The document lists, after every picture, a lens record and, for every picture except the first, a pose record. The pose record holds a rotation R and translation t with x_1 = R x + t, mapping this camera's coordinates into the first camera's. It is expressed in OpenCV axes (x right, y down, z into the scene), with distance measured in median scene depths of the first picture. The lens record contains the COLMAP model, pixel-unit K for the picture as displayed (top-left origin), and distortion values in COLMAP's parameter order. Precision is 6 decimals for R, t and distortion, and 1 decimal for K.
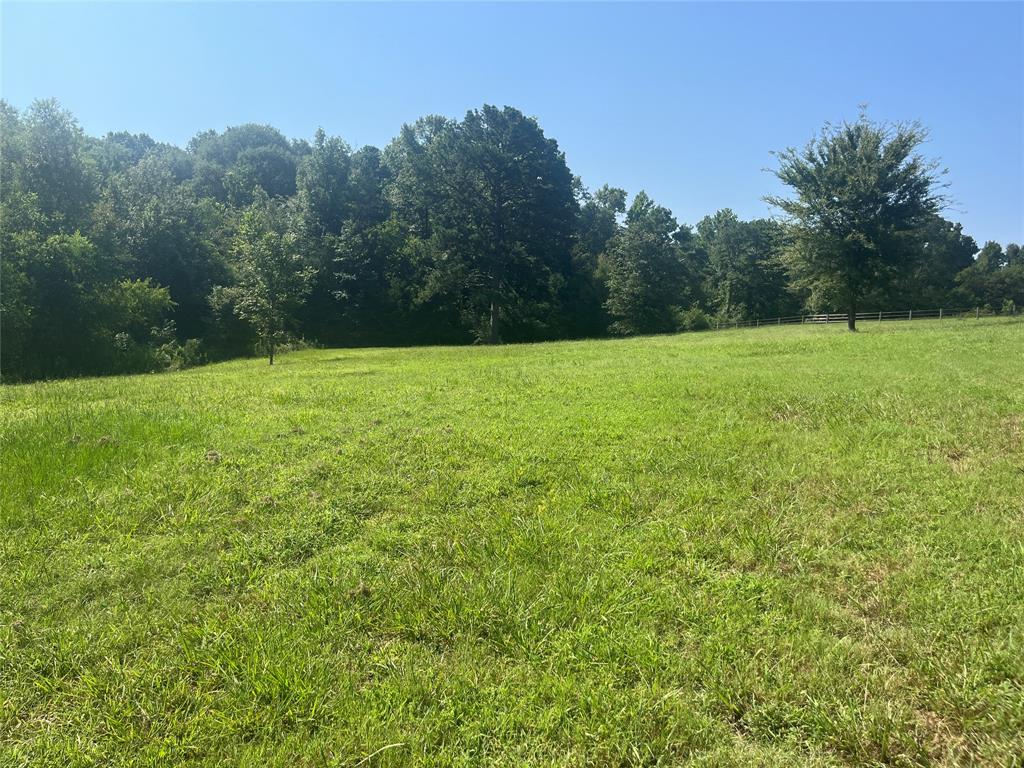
lens RADIAL K [[779.1, 0, 515.5], [0, 779.1, 379.1], [0, 0, 1]] dist [0.068919, -0.082329]
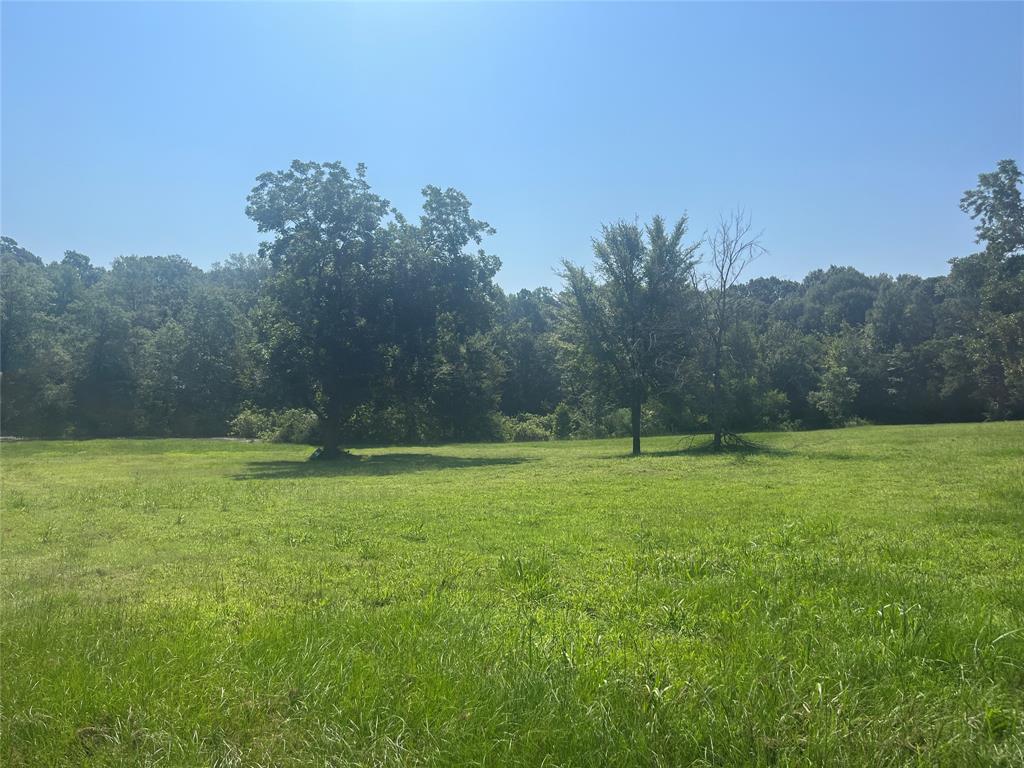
lens RADIAL K [[779.1, 0, 515.2], [0, 779.1, 381.0], [0, 0, 1]] dist [0.068919, -0.082329]
pose [[0.731219, -0.032832, -0.681353, 0.304910], [-0.033605, 0.995894, -0.084053, 0.031557], [0.681315, 0.084358, 0.727113, -0.678595]]
